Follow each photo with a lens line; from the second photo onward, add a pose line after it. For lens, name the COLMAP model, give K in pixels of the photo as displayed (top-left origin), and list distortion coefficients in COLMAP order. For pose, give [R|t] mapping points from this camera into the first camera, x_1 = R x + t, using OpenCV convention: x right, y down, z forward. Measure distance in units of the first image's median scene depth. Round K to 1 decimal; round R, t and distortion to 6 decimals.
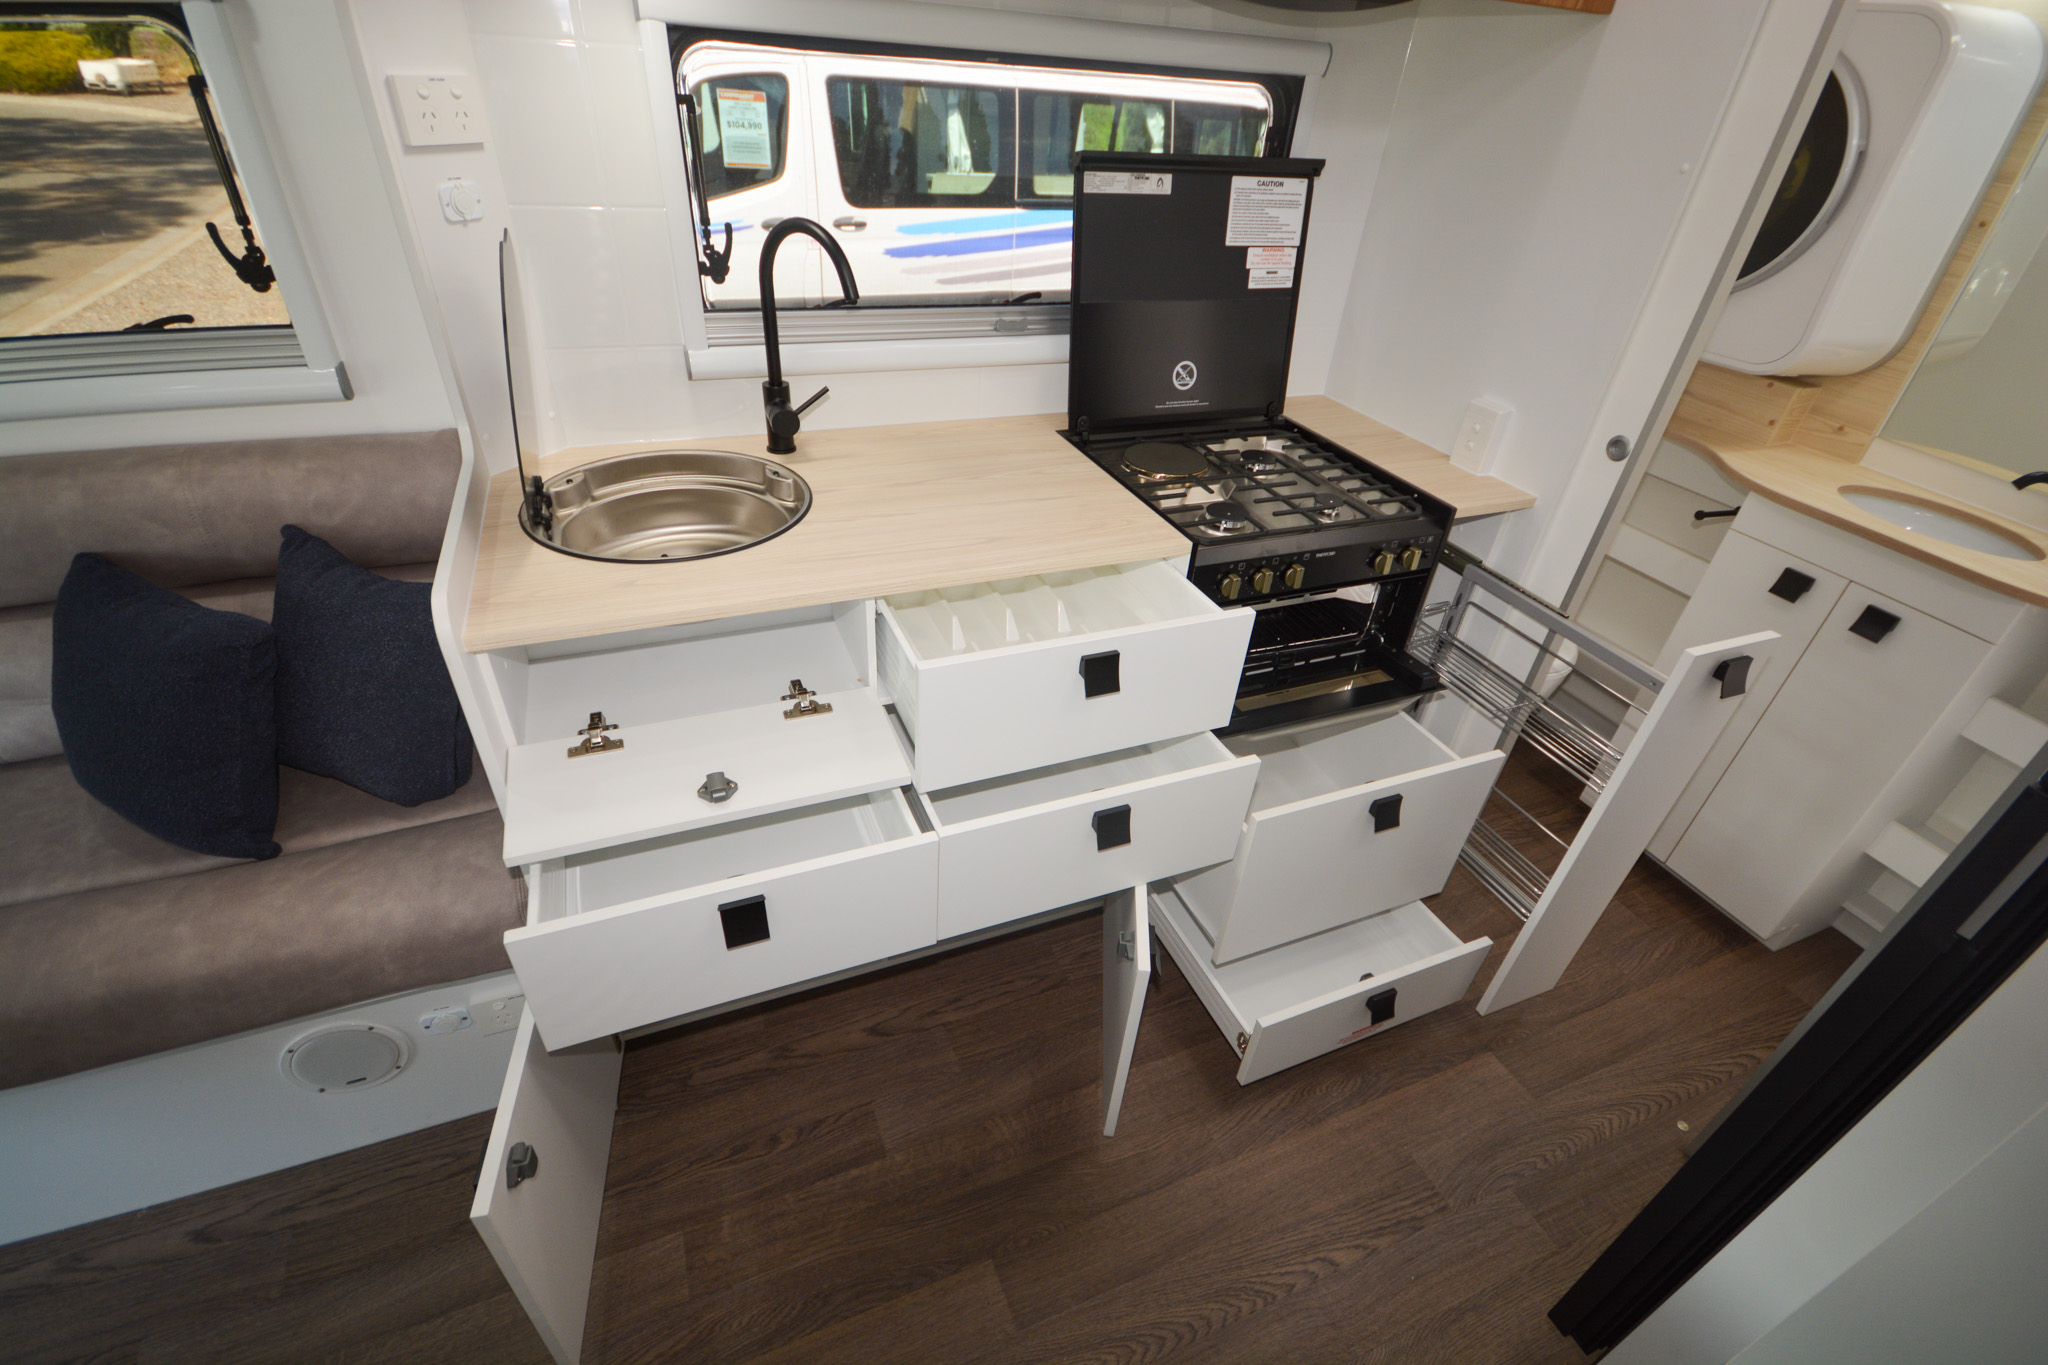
lens RADIAL K [[895.6, 0, 1016.1], [0, 895.6, 685.1], [0, 0, 1]] dist [0.009881, -0.013000]
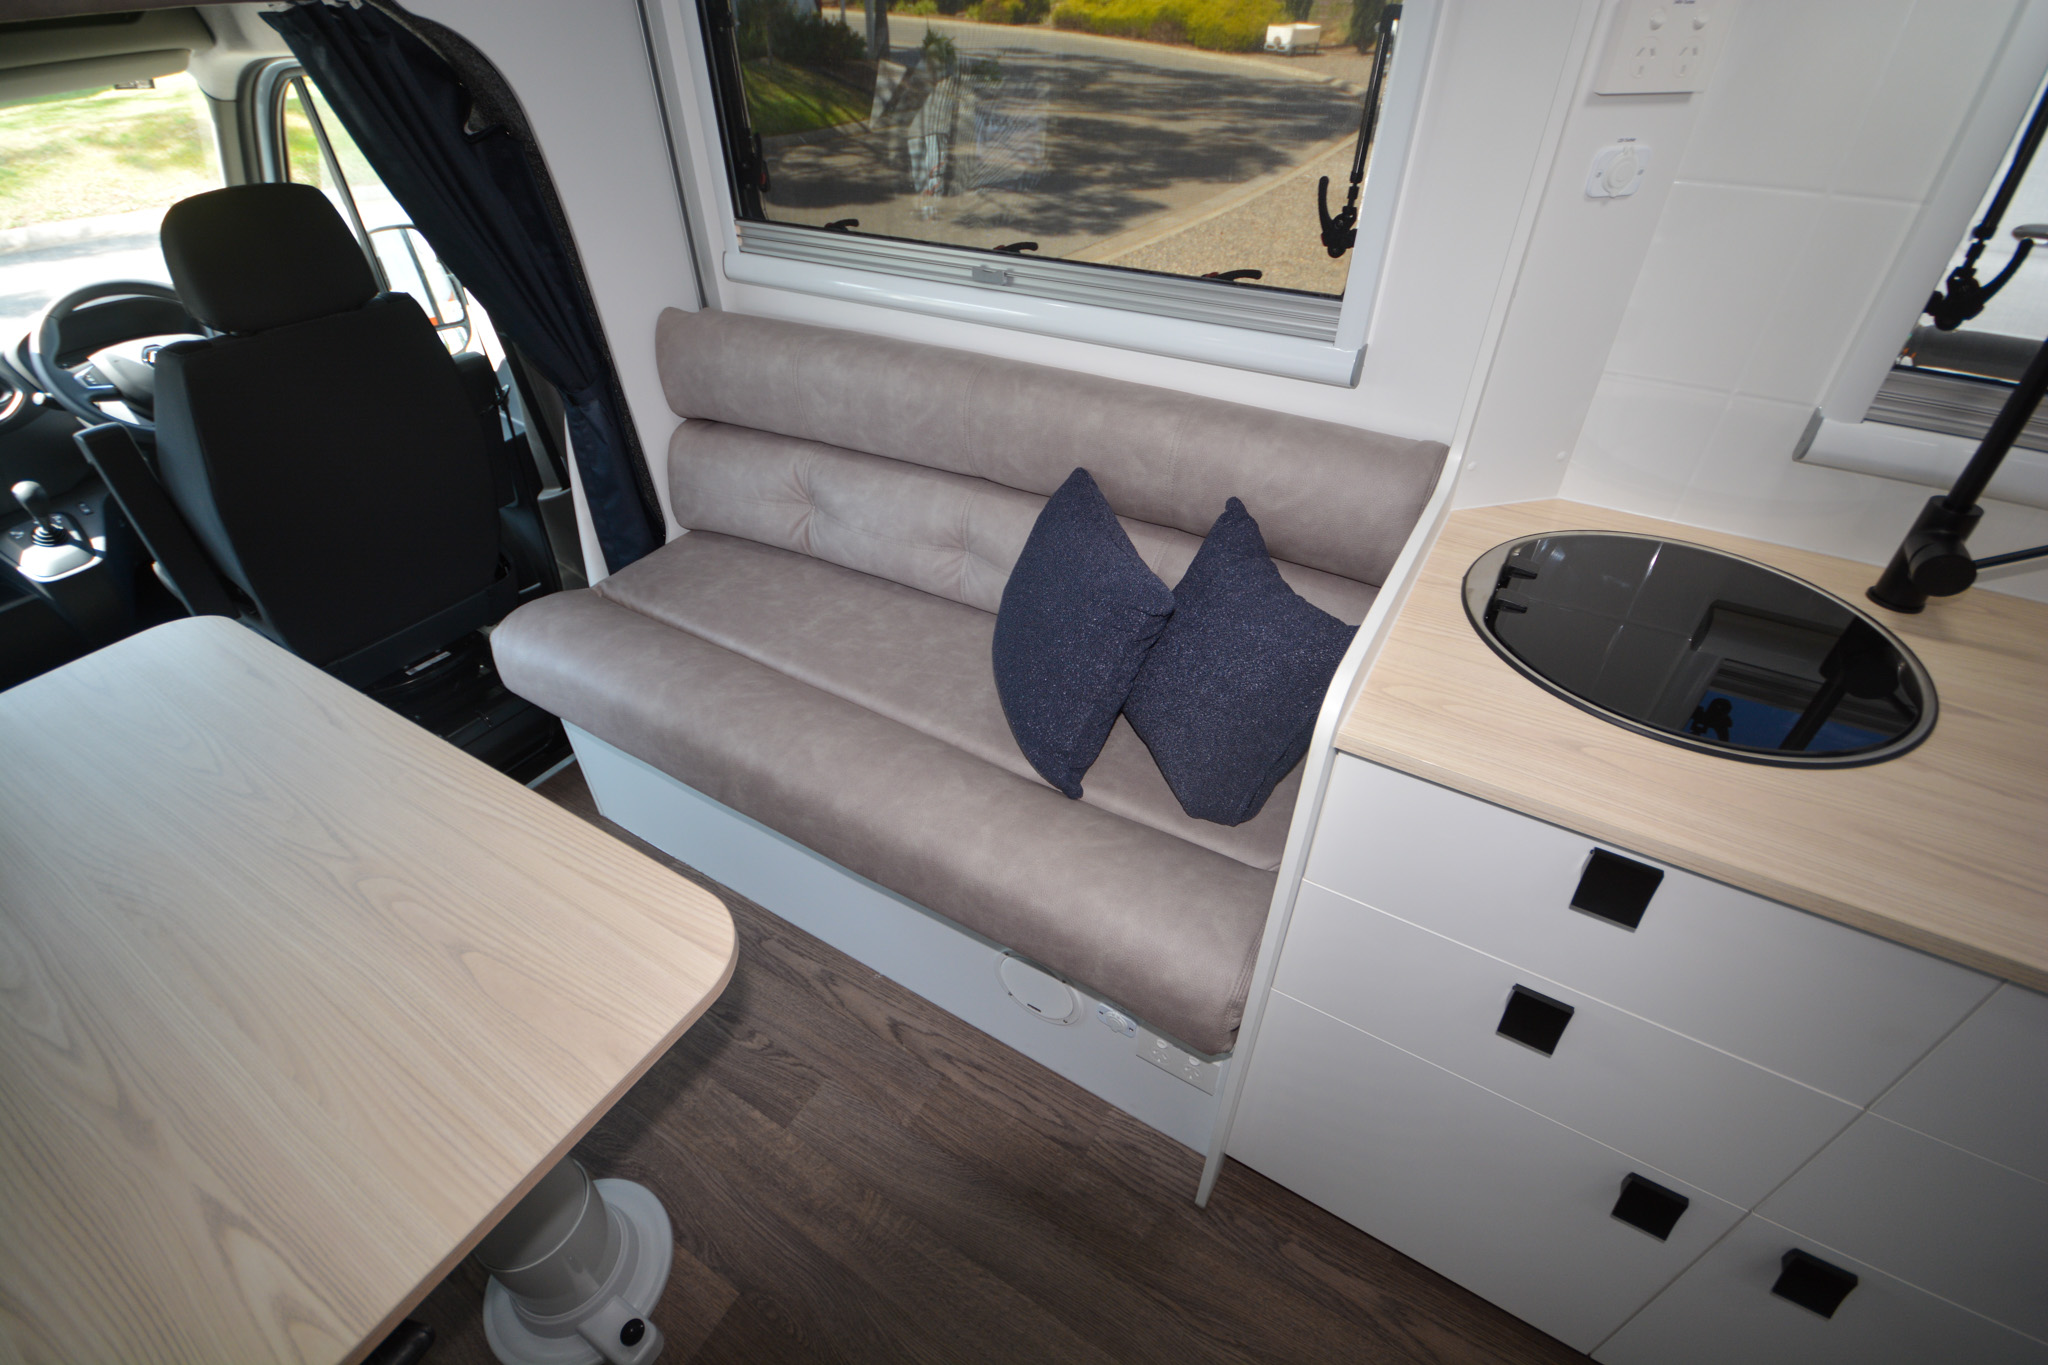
lens RADIAL K [[895.6, 0, 1015.5], [0, 895.6, 689.0], [0, 0, 1]] dist [0.009881, -0.013000]
pose [[0.591536, 0.441558, -0.674619, -0.185770], [-0.420216, 0.882924, 0.209436, -0.087726], [0.688116, 0.159597, 0.707832, 0.165354]]
